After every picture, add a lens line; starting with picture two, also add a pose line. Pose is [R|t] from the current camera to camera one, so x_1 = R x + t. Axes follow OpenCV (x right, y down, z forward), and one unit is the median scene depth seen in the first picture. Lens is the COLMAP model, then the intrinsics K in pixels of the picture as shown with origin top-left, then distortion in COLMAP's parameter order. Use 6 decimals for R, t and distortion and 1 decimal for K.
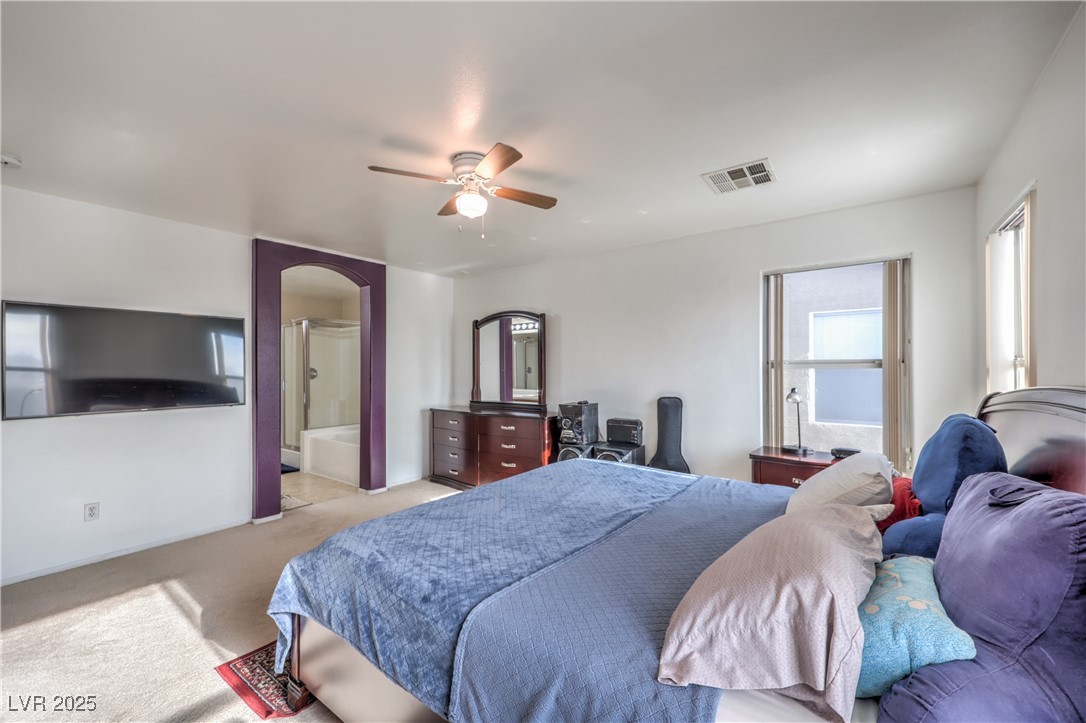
lens RADIAL K [[437.6, 0, 543.0], [0, 437.6, 361.5], [0, 0, 1]] dist [0.000863, 0.000151]
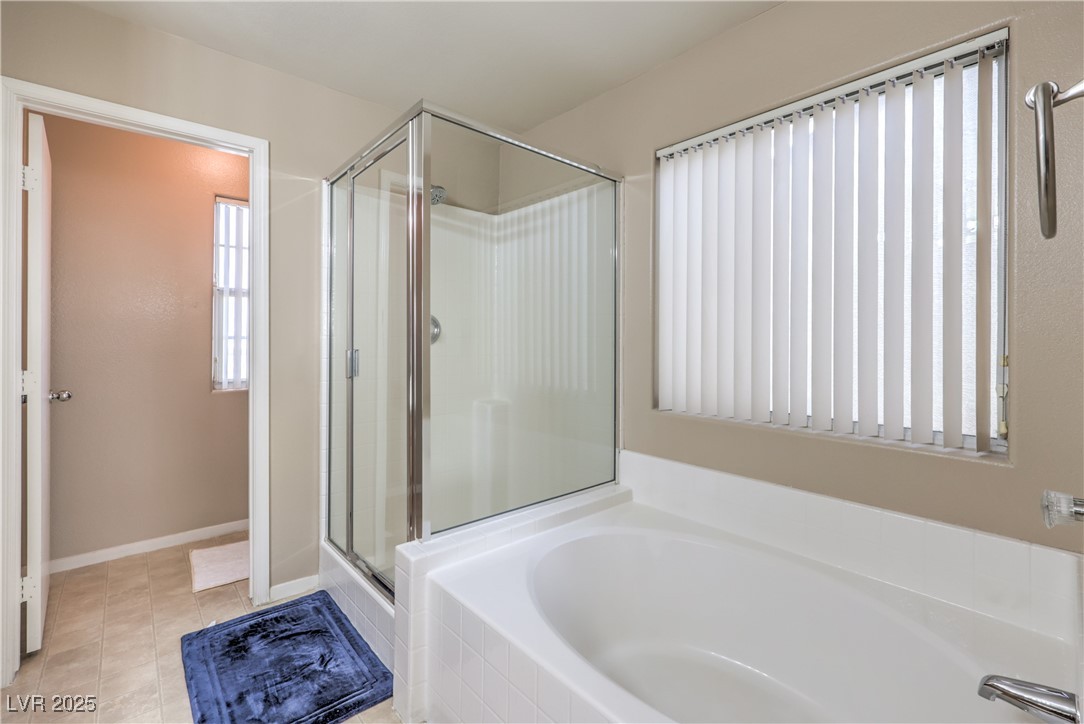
lens RADIAL K [[478.4, 0, 570.8], [0, 478.4, 338.0], [0, 0, 1]] dist [0.000591, 0.000026]
pose [[0.983626, 0.003800, -0.180181, -0.539441], [-0.002880, 0.999981, 0.005366, 0.048026], [0.180198, -0.004759, 0.983619, 0.995518]]
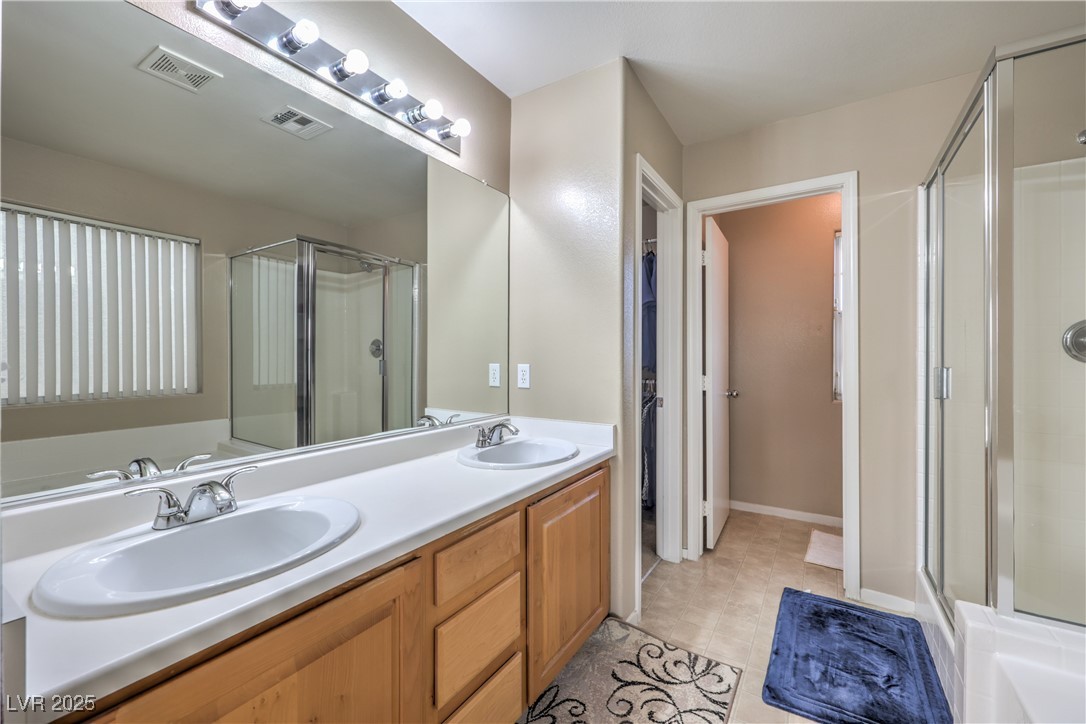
lens RADIAL K [[437.6, 0, 543.0], [0, 437.6, 362.0], [0, 0, 1]] dist [0.000863, 0.000151]
pose [[0.068368, 0.014031, -0.997561, -0.473675], [0.009901, 0.999842, 0.014741, 0.048887], [0.997611, -0.010885, 0.068219, 1.046671]]
